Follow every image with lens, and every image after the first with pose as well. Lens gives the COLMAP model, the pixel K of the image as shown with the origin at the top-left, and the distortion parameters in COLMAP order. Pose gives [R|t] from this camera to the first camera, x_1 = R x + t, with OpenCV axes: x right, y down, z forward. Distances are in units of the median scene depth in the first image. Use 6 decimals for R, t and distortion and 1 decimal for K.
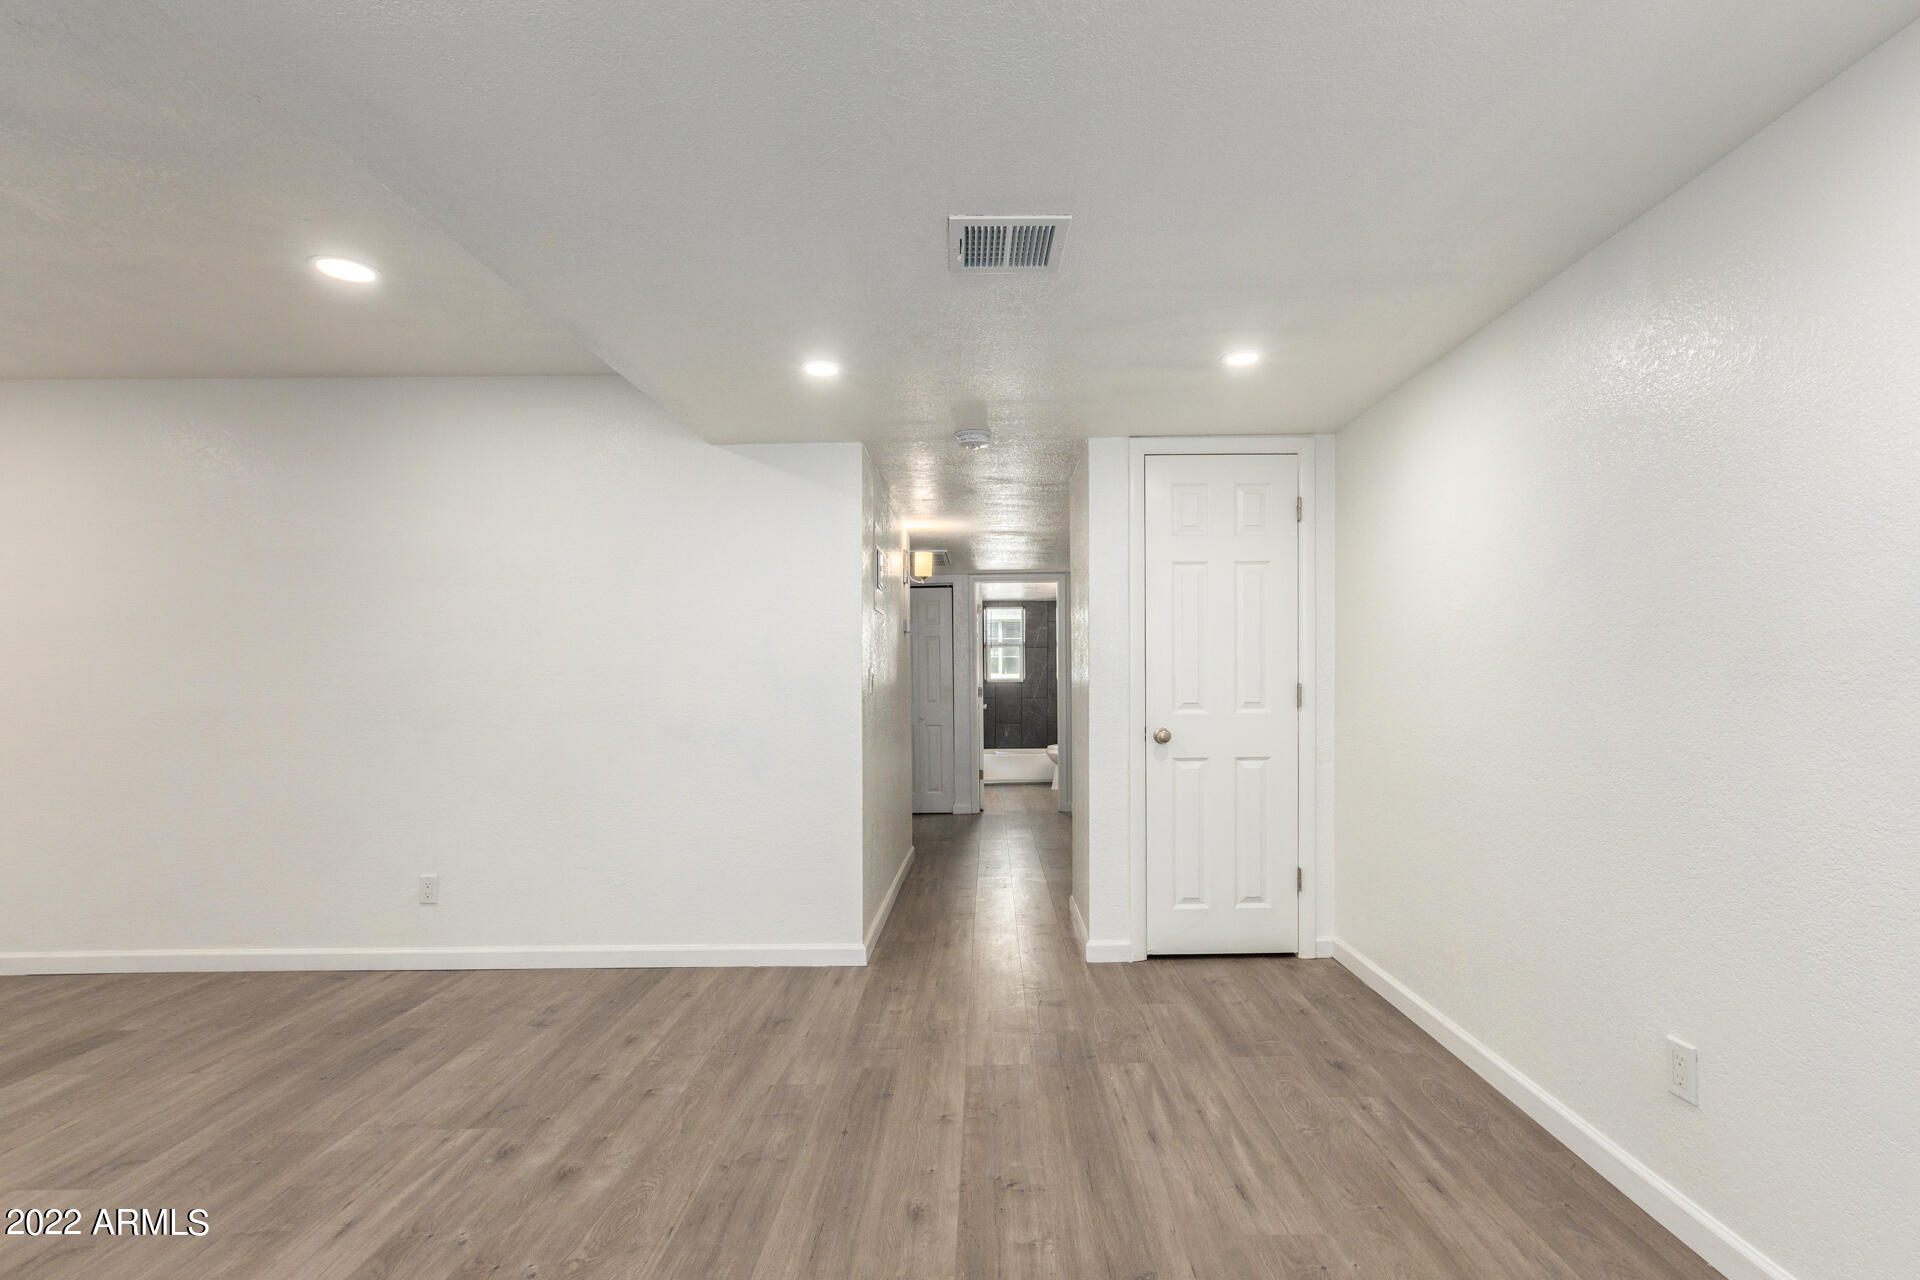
lens RADIAL K [[911.9, 0, 1004.2], [0, 911.9, 681.3], [0, 0, 1]] dist [0.003485, 0.000114]
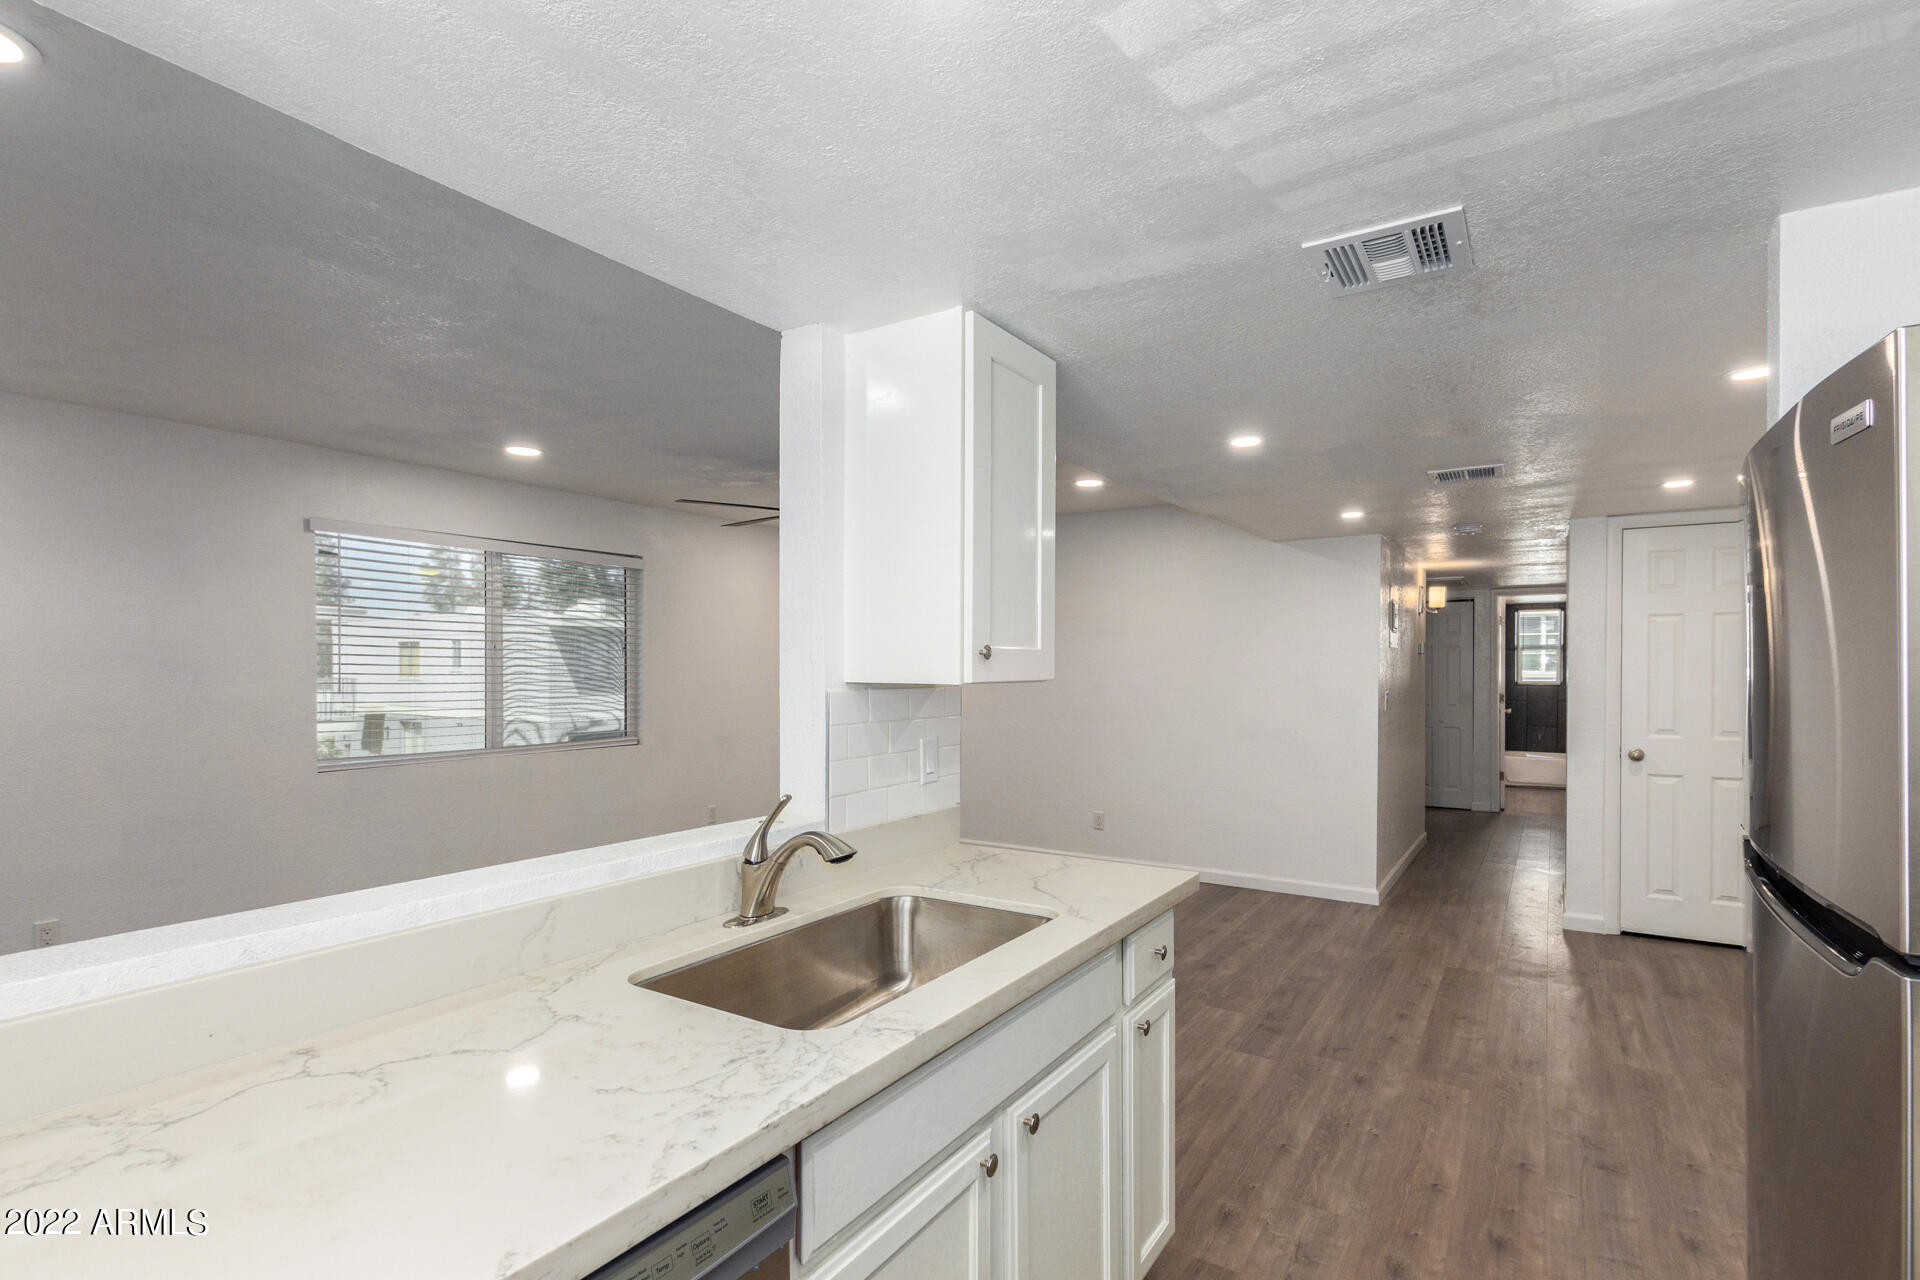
lens RADIAL K [[911.9, 0, 1004.2], [0, 911.9, 681.3], [0, 0, 1]] dist [0.003485, 0.000114]
pose [[0.851307, 0.017326, -0.524381, 0.090982], [-0.008146, 0.999771, 0.019809, -0.057976], [0.524604, -0.012592, 0.851253, -0.505131]]
